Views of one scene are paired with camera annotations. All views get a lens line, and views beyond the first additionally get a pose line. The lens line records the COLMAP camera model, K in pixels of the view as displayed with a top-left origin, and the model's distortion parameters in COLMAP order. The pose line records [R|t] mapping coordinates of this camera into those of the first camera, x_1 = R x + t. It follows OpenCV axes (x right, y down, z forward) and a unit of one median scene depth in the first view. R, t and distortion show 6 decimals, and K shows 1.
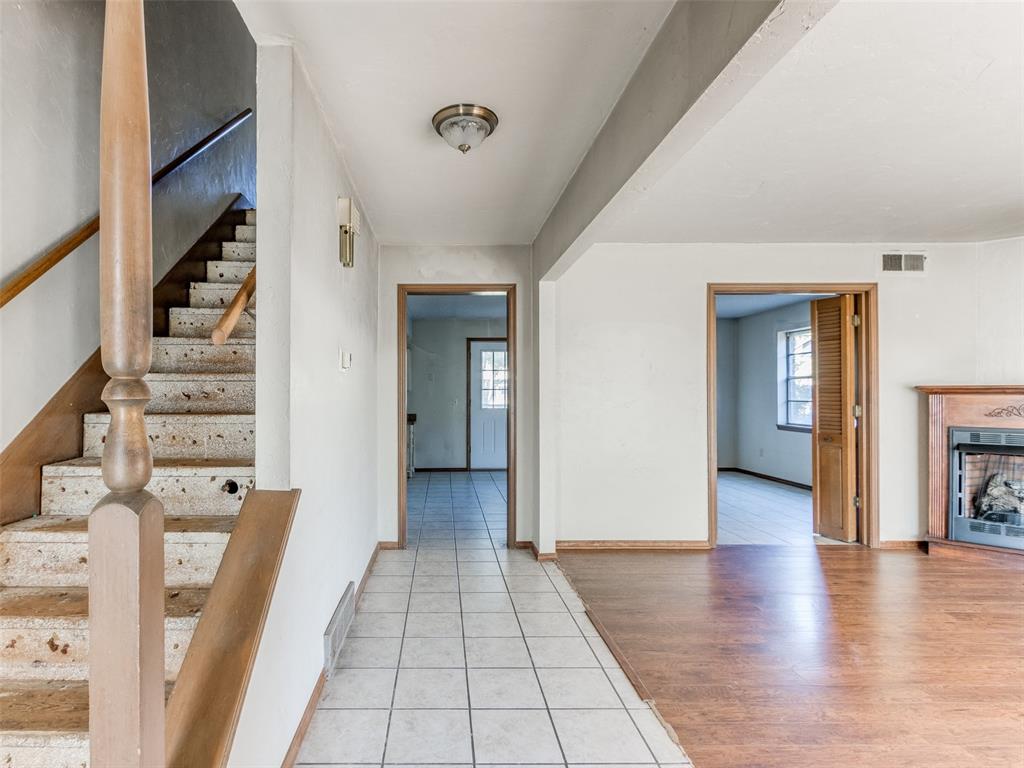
lens RADIAL K [[552.2, 0, 511.9], [0, 552.2, 388.5], [0, 0, 1]] dist [-0.005714, -0.000935]
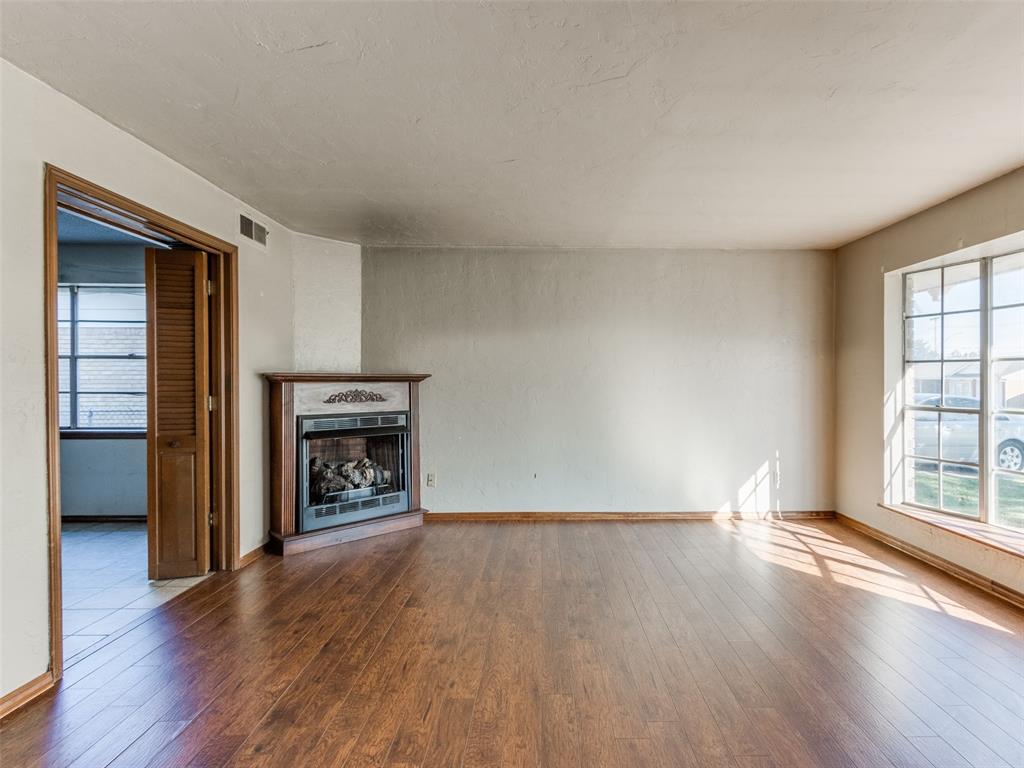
lens RADIAL K [[552.2, 0, 514.6], [0, 552.2, 385.6], [0, 0, 1]] dist [-0.005714, -0.000935]
pose [[0.012731, -0.002881, 0.999915, -0.150850], [-0.006856, 0.999972, 0.002969, 0.010328], [-0.999895, -0.006893, 0.012711, 0.559446]]
